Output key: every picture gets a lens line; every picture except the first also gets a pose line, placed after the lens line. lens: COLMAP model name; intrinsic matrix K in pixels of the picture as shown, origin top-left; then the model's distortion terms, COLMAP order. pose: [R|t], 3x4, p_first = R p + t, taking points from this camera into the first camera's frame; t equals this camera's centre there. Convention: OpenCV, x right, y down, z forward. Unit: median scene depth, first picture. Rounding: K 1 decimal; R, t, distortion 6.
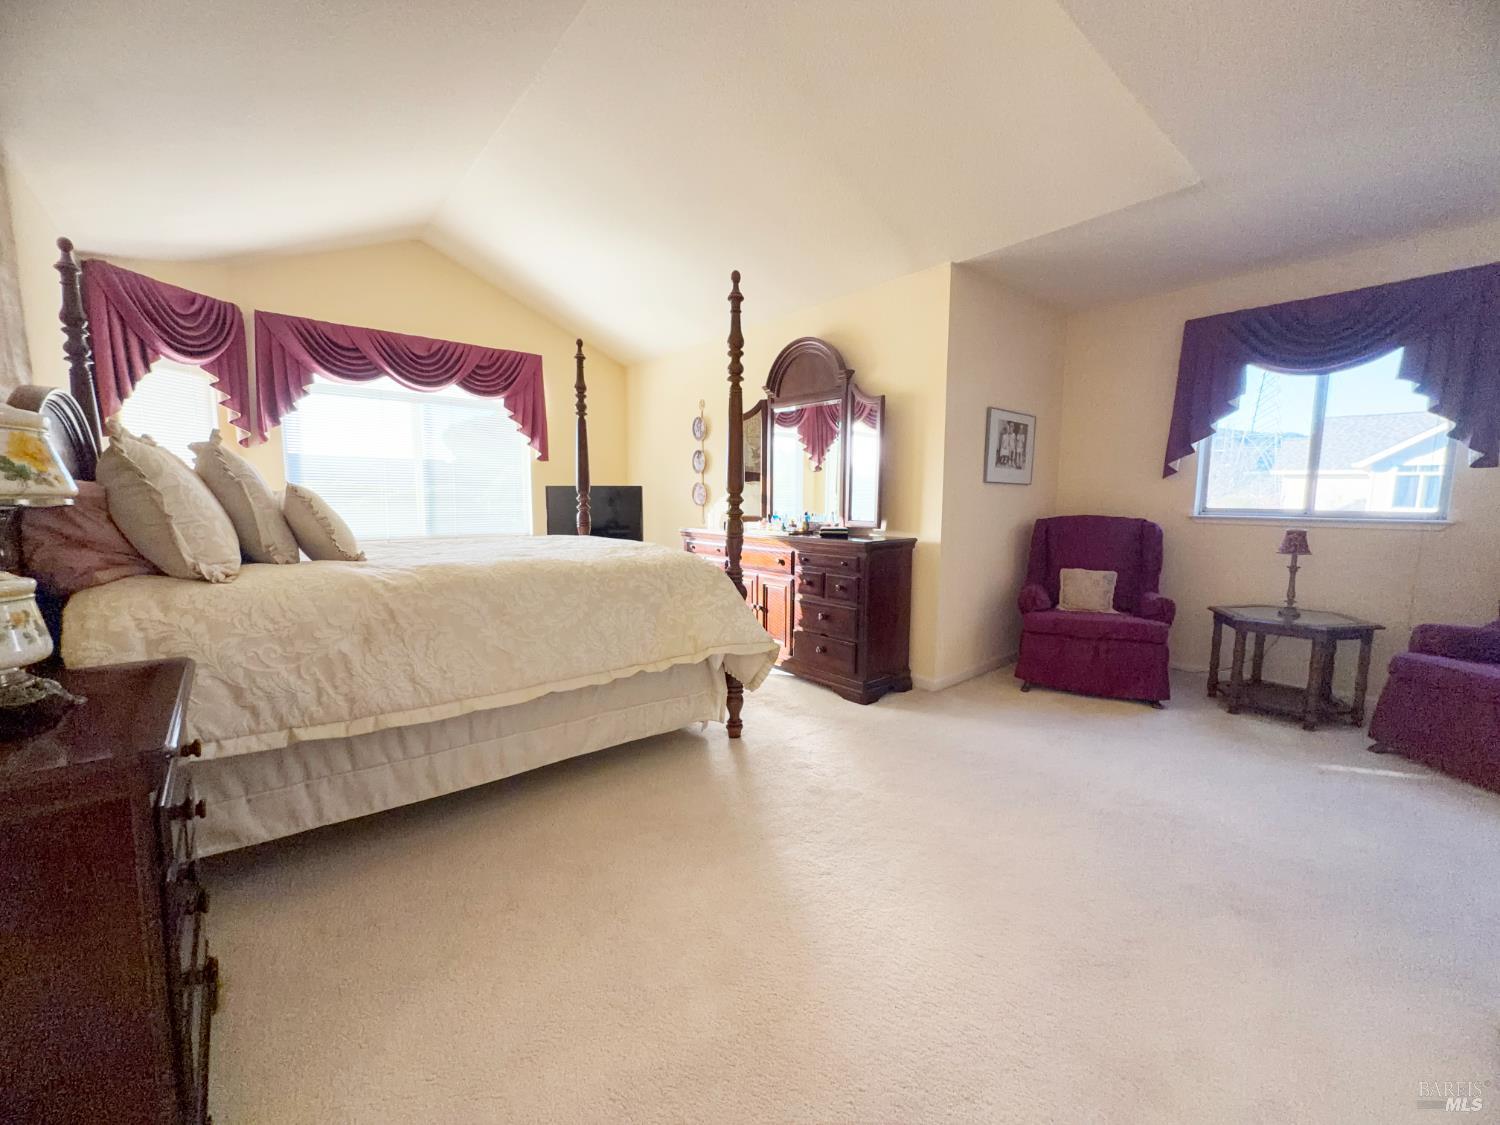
lens RADIAL K [[590.0, 0, 741.9], [0, 590.0, 570.3], [0, 0, 1]] dist [-0.018821, -0.000174]
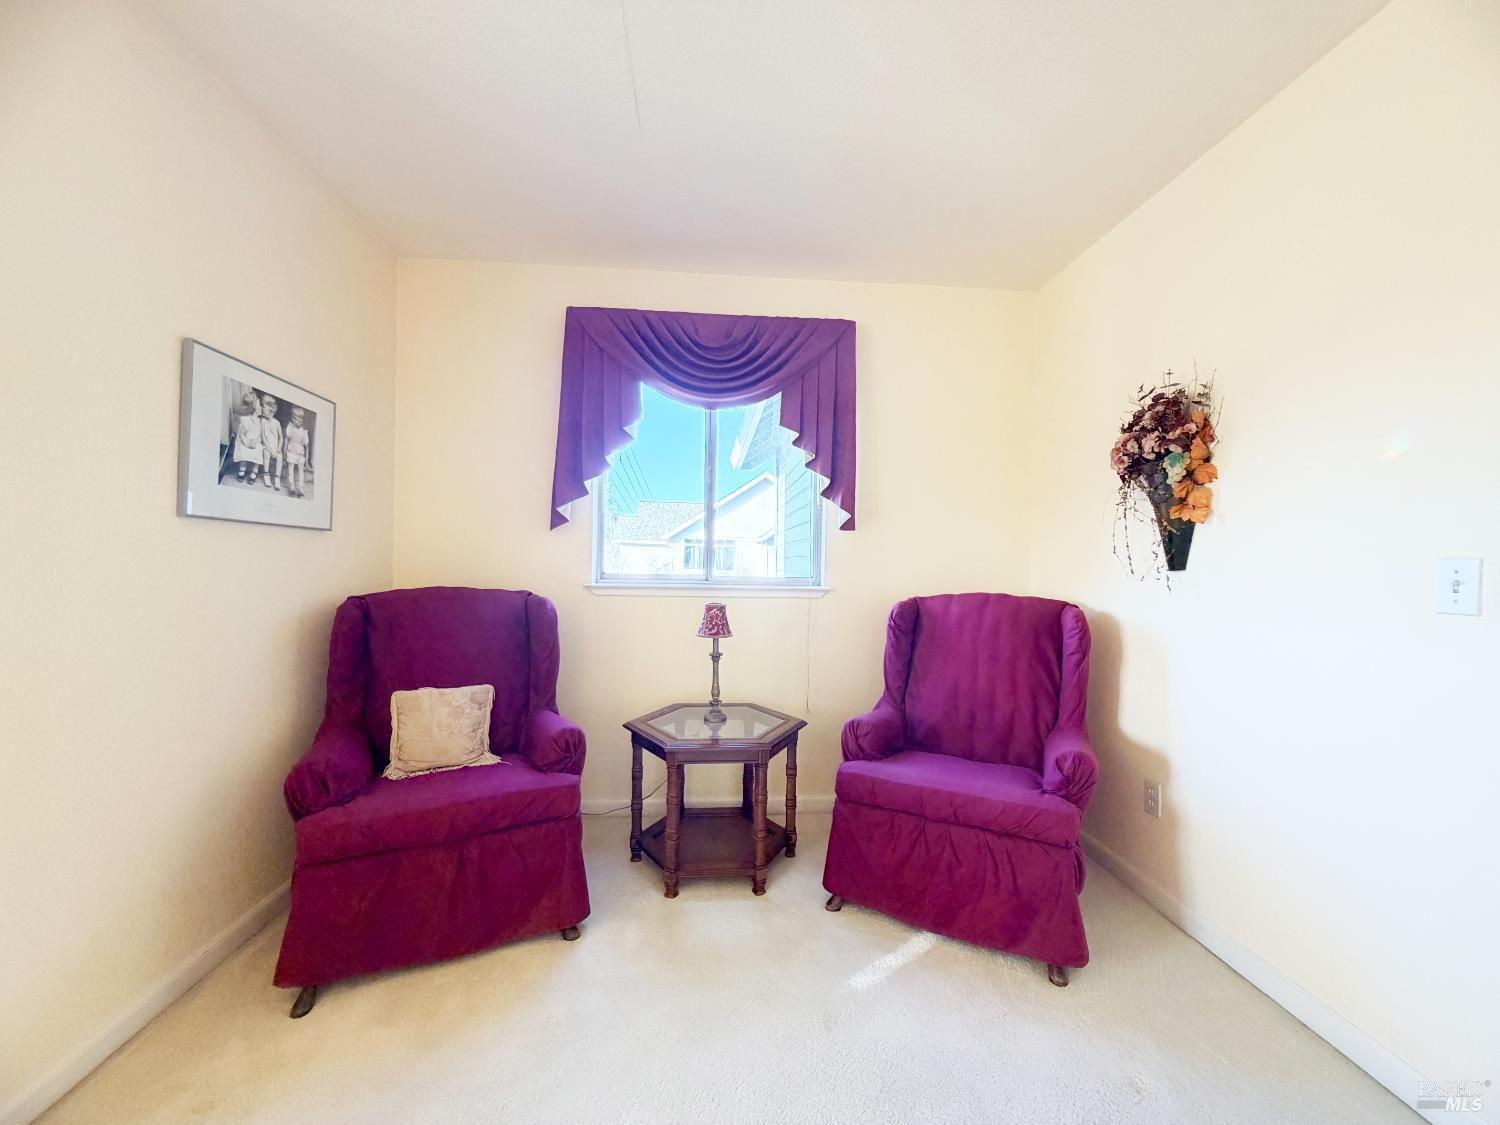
lens RADIAL K [[642.6, 0, 750.0], [0, 642.6, 562.5], [0, 0, 1]] dist [0.000921, 0.000484]
pose [[0.596724, 0.006850, 0.802418, 0.297827], [0.082365, 0.994159, -0.069737, -0.055156], [-0.798209, 0.107705, 0.592674, 0.430175]]
